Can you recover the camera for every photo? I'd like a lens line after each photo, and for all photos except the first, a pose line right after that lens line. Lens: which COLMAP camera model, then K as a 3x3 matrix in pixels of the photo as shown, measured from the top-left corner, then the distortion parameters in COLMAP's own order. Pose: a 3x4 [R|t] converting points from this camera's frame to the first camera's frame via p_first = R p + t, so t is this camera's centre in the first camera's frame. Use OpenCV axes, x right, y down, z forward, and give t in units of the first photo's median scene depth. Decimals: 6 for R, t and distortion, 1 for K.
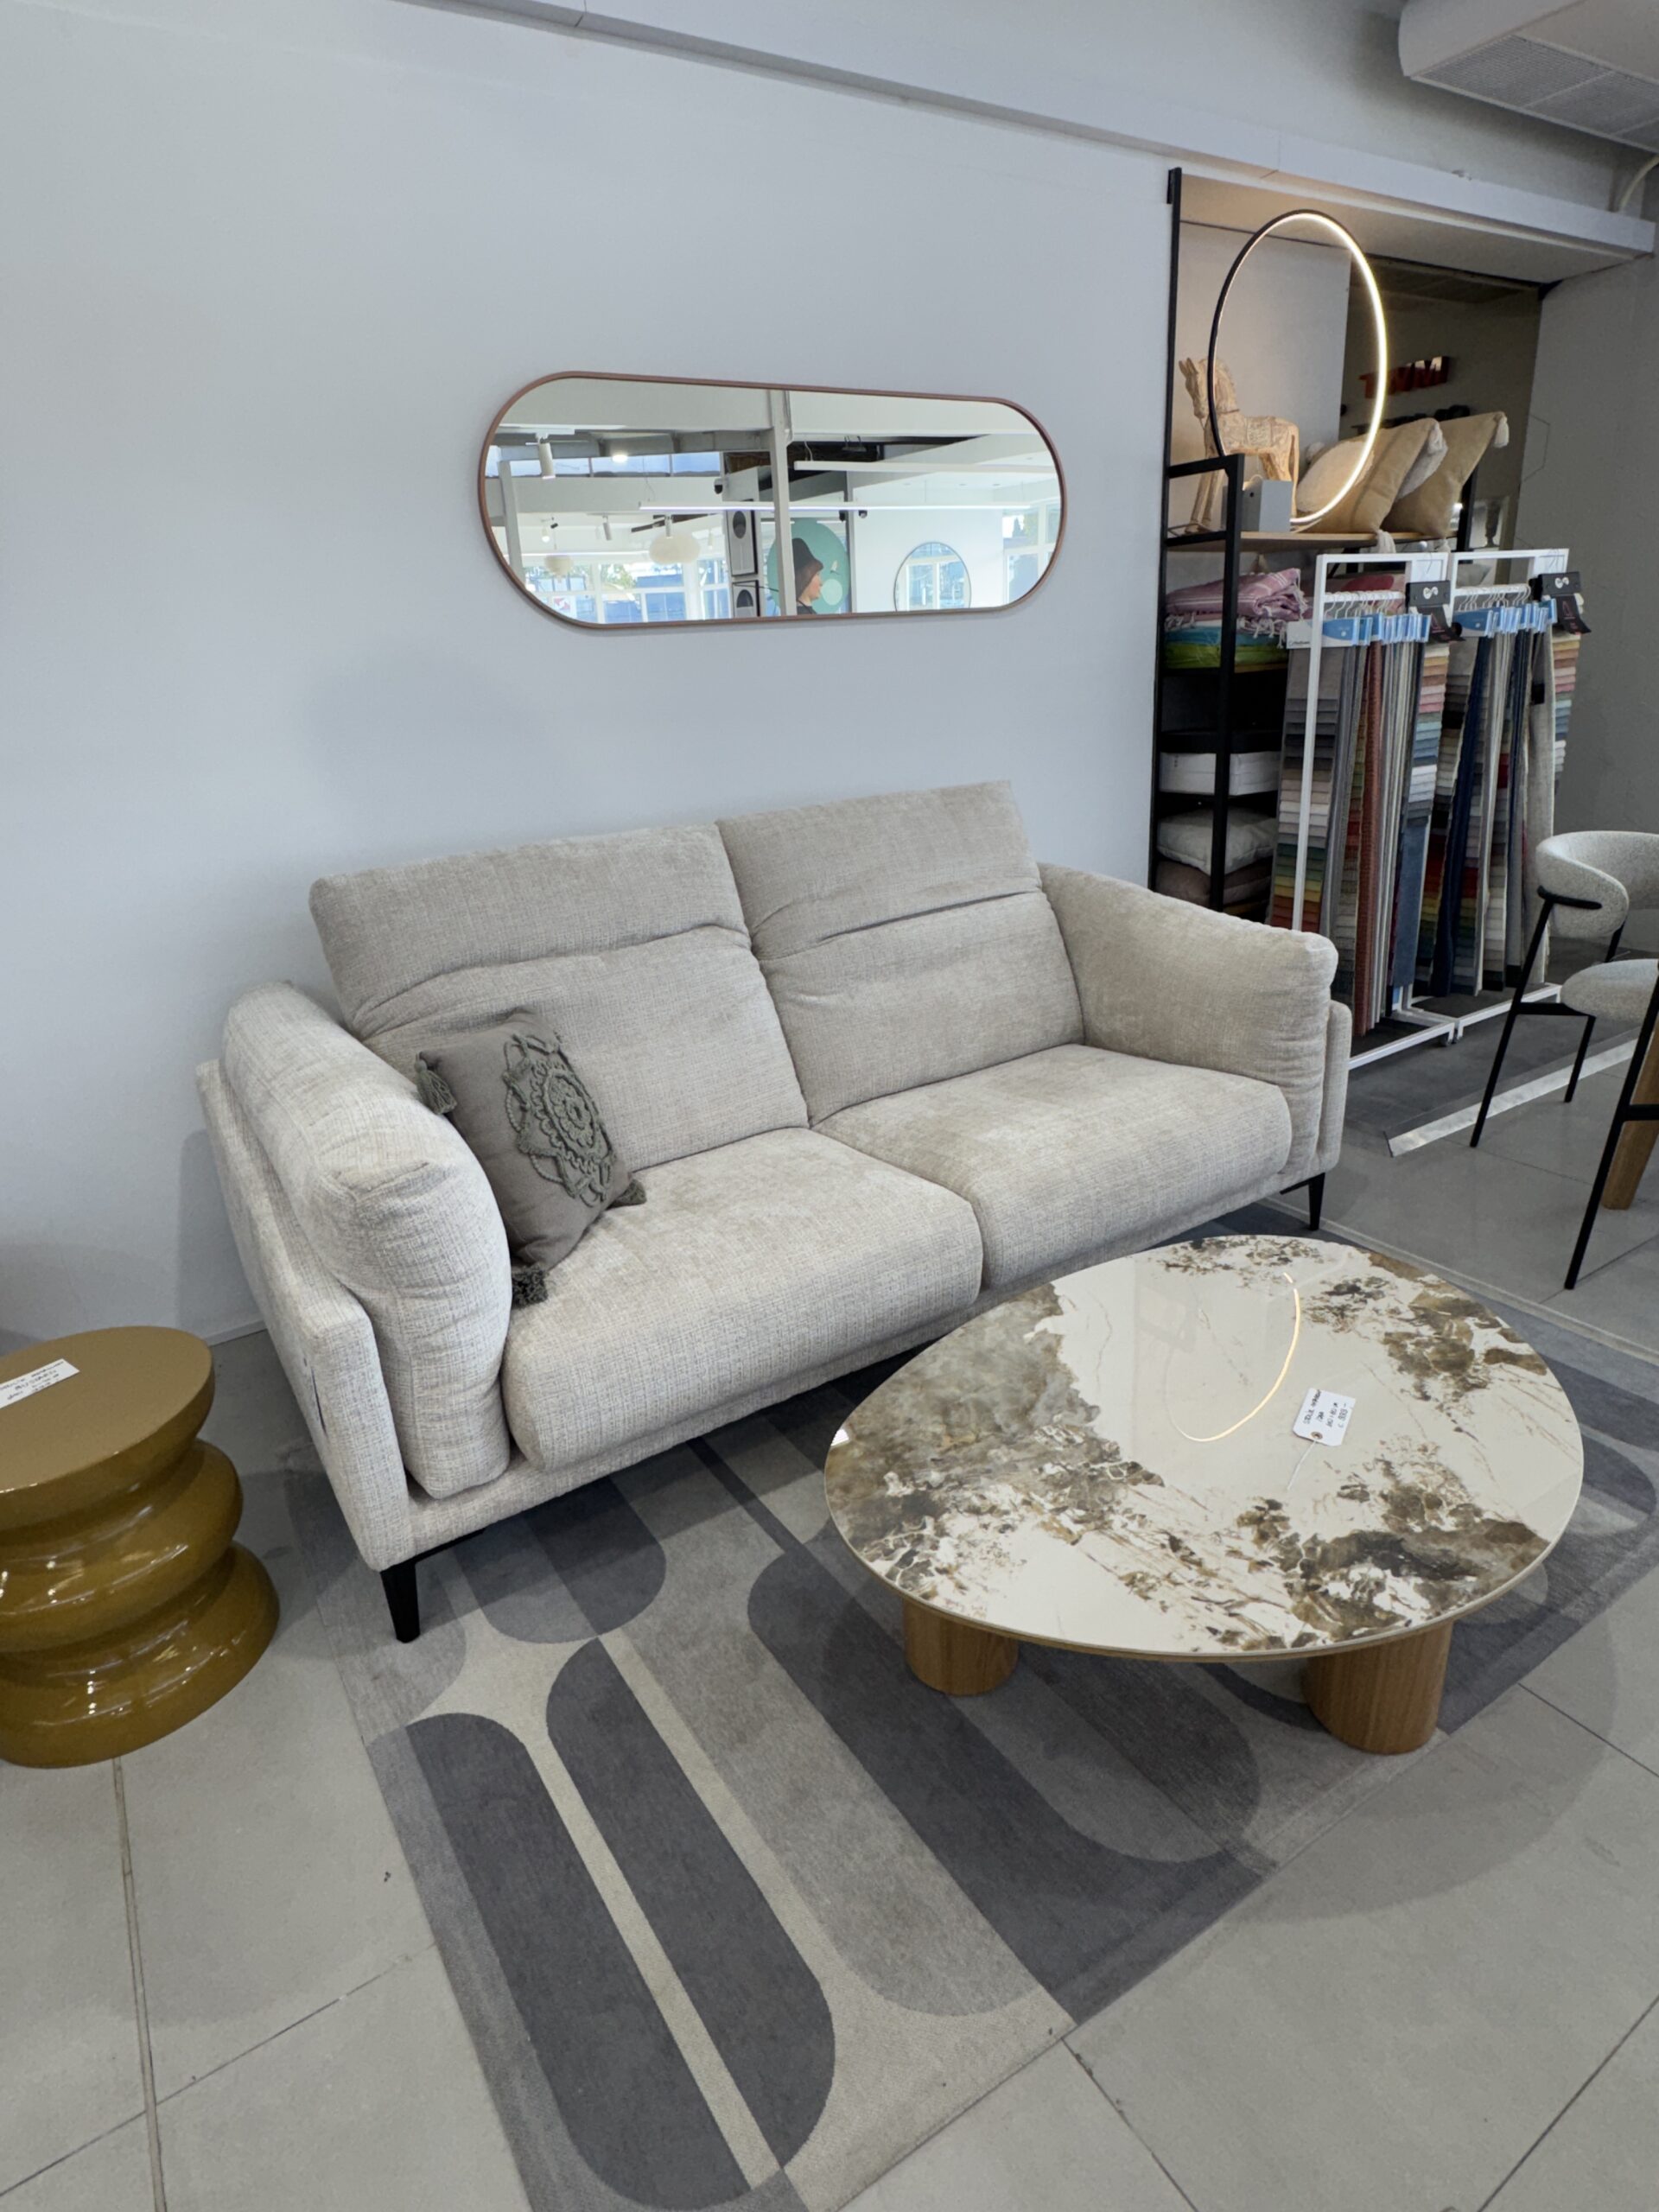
lens RADIAL K [[1207.5, 0, 829.5], [0, 1207.5, 1106.0], [0, 0, 1]] dist [-0.002295, 0.001006]
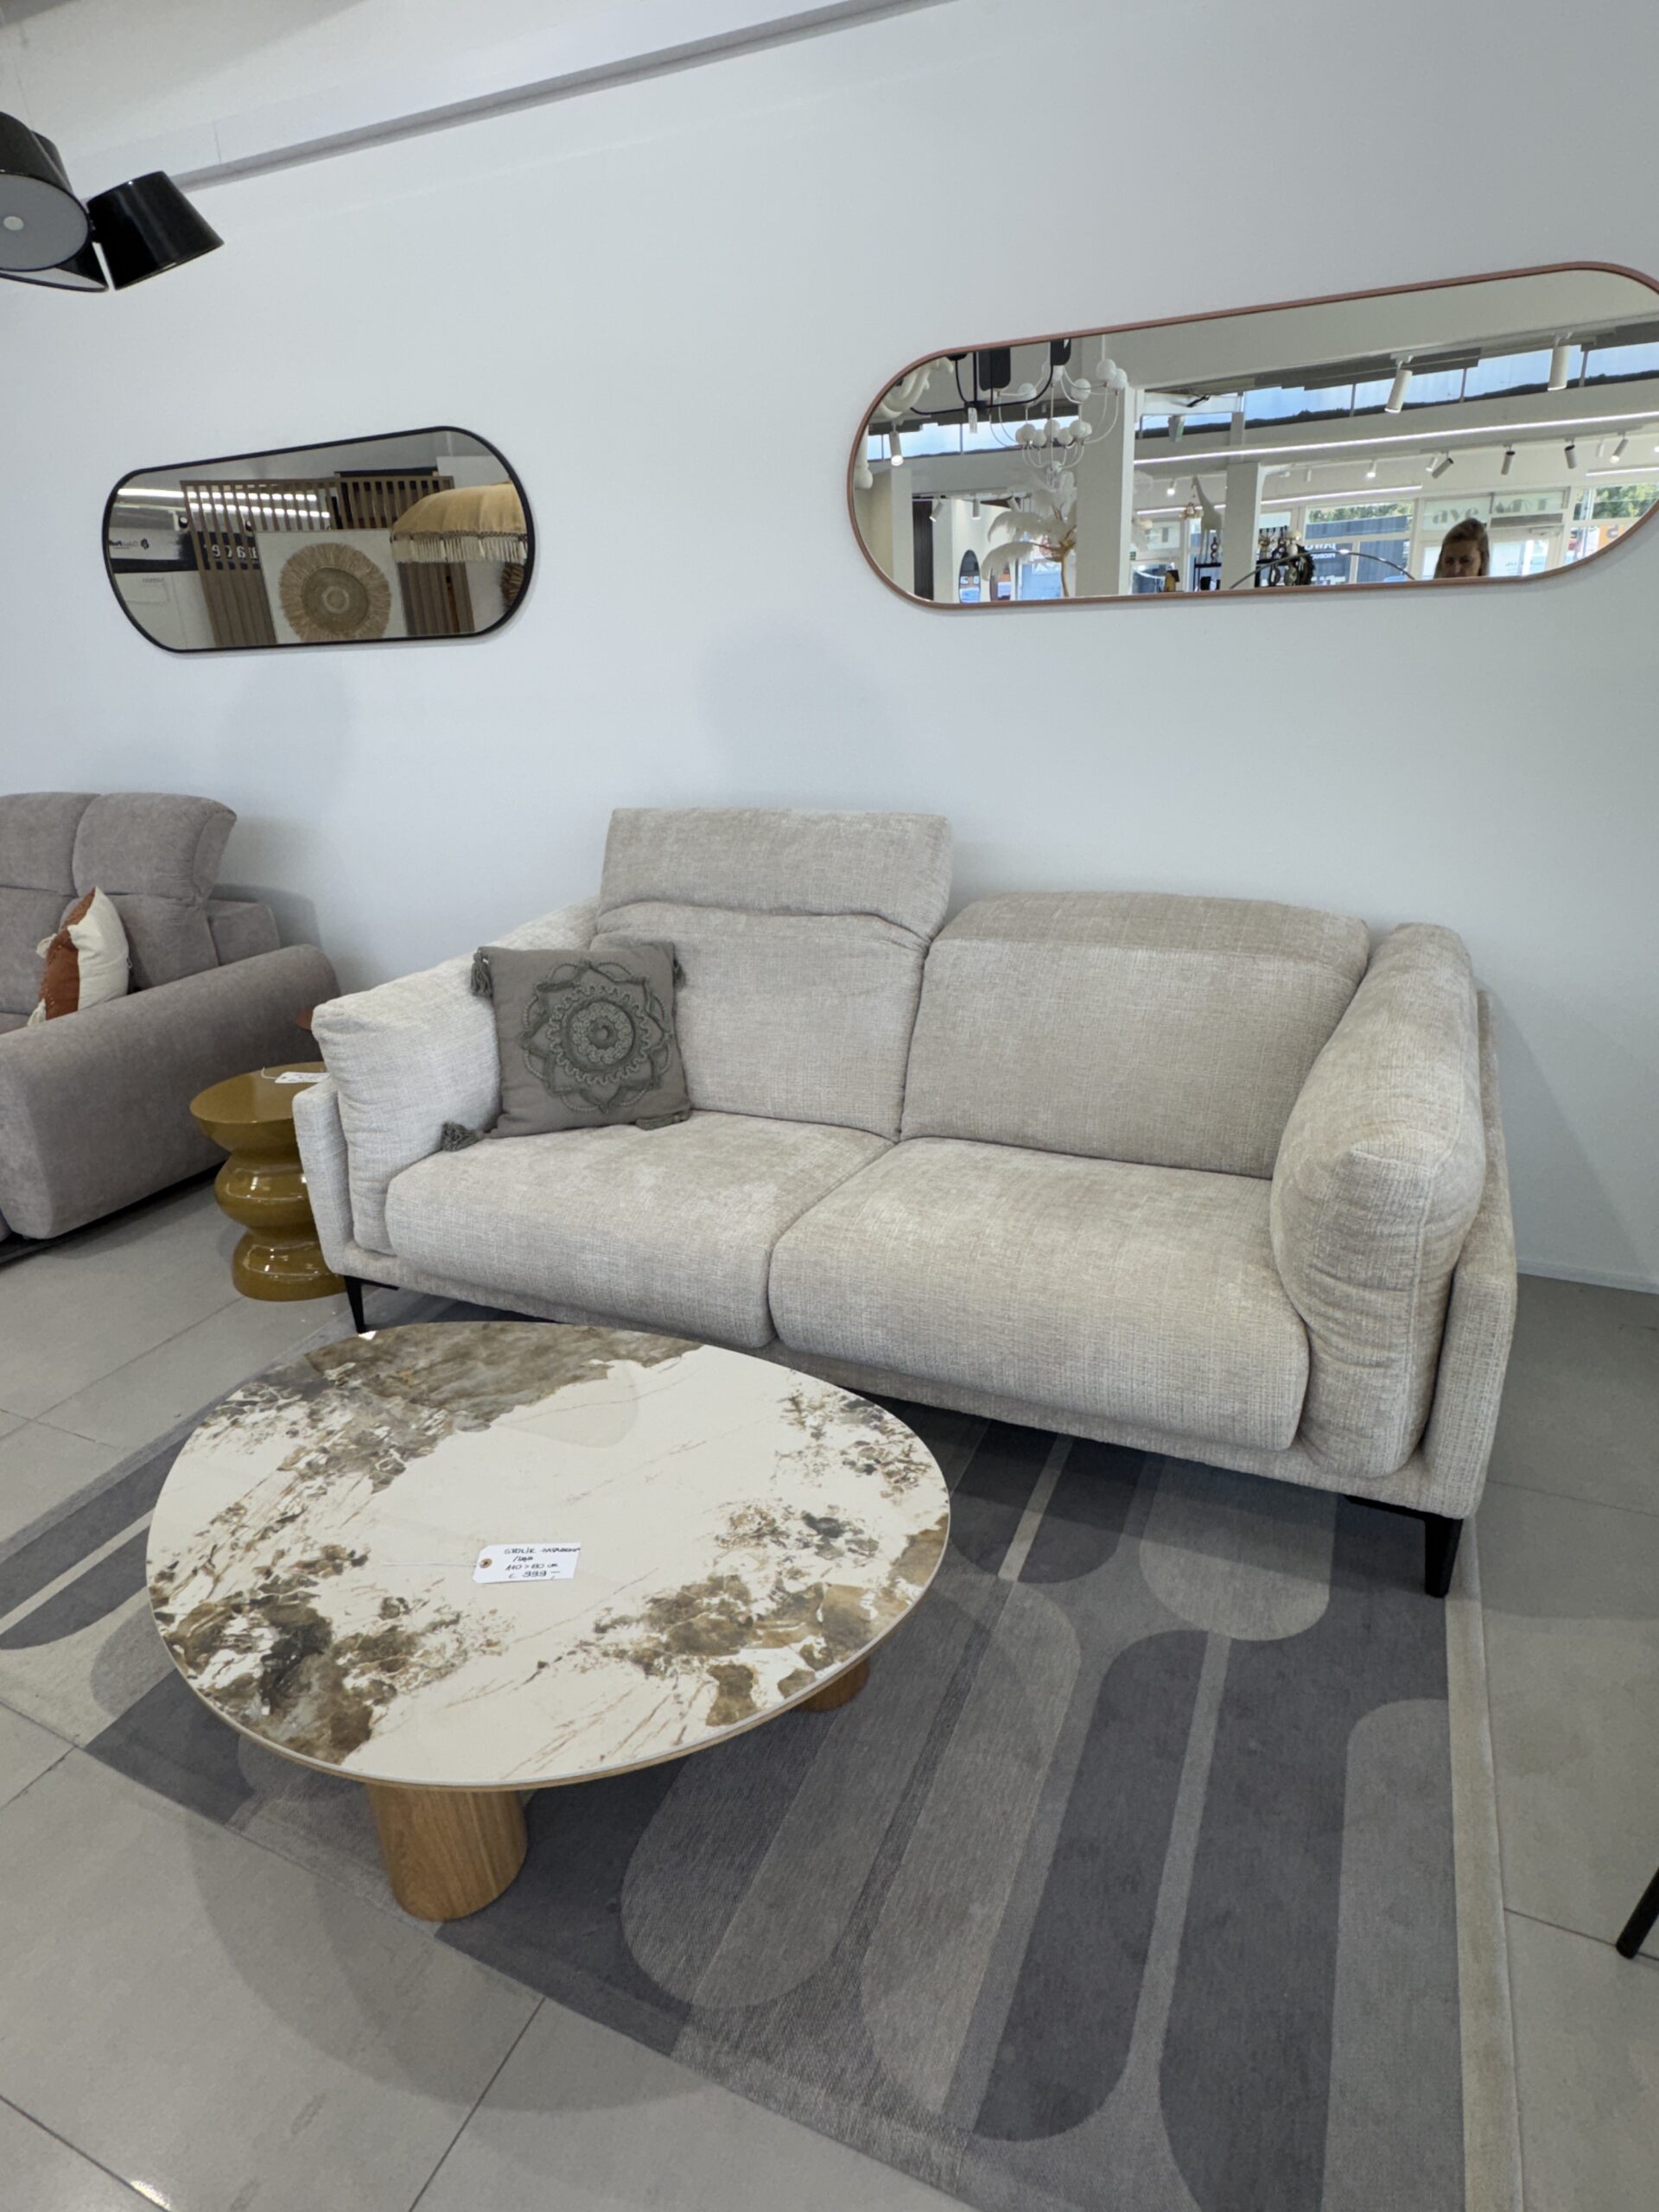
lens RADIAL K [[1207.5, 0, 829.5], [0, 1207.5, 1106.0], [0, 0, 1]] dist [-0.002295, 0.001006]
pose [[0.545635, 0.337369, -0.767114, 1.149762], [-0.290324, 0.934797, 0.204613, -0.319818], [0.786126, 0.111067, 0.608004, 0.619015]]
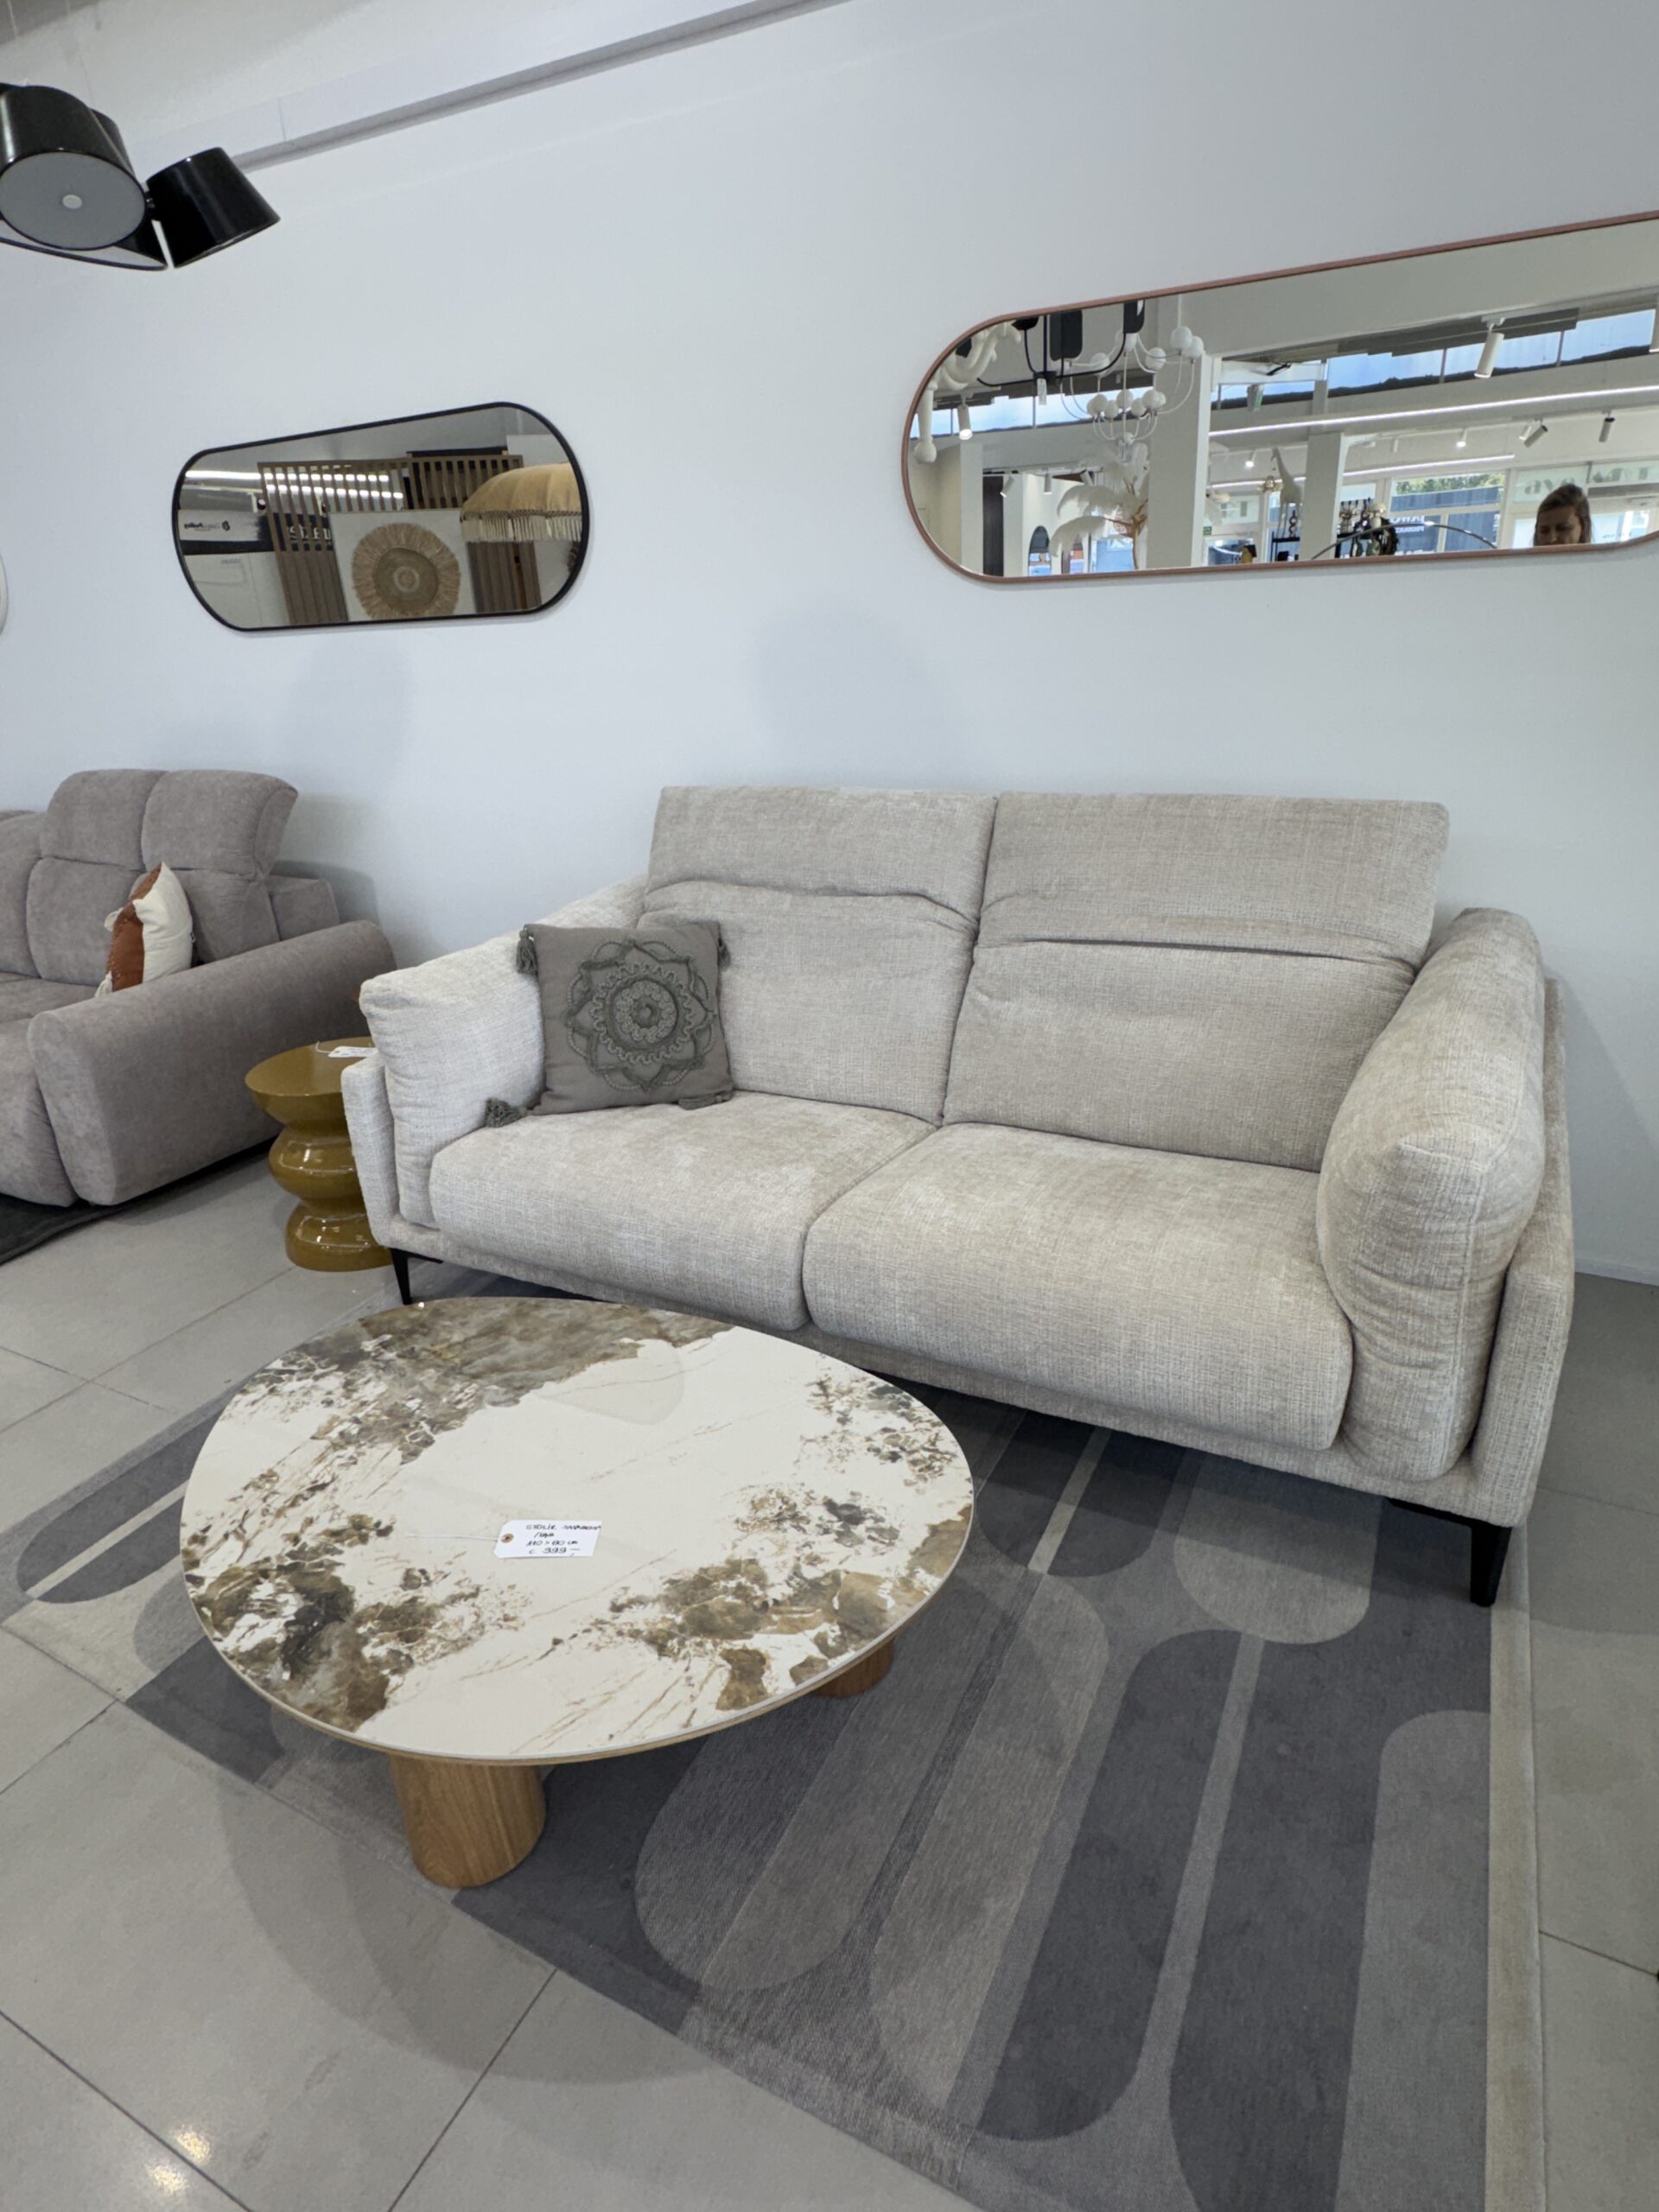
lens RADIAL K [[1207.5, 0, 829.5], [0, 1207.5, 1106.0], [0, 0, 1]] dist [-0.002295, 0.001006]
pose [[0.499706, 0.357849, -0.788821, 1.153207], [-0.294644, 0.926591, 0.233696, -0.325408], [0.814542, 0.115642, 0.568461, 0.648484]]
